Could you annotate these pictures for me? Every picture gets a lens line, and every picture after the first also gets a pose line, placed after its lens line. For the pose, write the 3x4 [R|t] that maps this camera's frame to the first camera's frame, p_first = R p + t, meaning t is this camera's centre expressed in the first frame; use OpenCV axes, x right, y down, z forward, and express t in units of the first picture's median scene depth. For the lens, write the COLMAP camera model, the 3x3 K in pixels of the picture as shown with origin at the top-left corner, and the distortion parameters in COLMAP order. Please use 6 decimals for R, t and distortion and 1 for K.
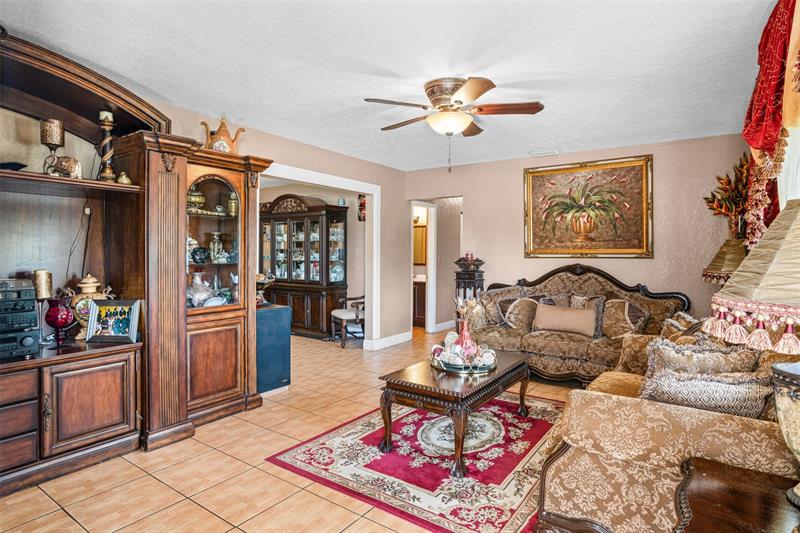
lens RADIAL K [[435.2, 0, 399.6], [0, 435.2, 261.0], [0, 0, 1]] dist [-0.040830, 0.001846]
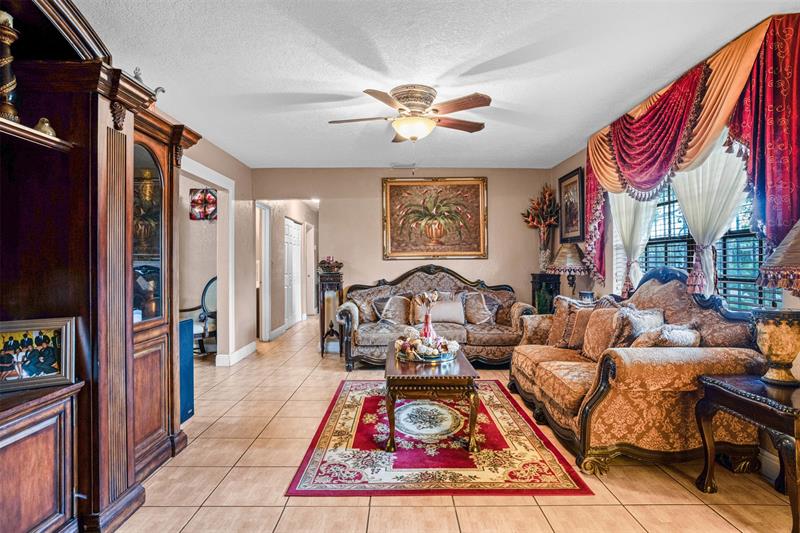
lens RADIAL K [[428.7, 0, 400.0], [0, 428.7, 266.5], [0, 0, 1]] dist [-0.055700, 0.021502]
pose [[0.817950, -0.012461, 0.575155, -0.536894], [0.016114, 0.999869, -0.001253, 0.020463], [-0.575064, 0.010293, 0.818044, 0.180797]]
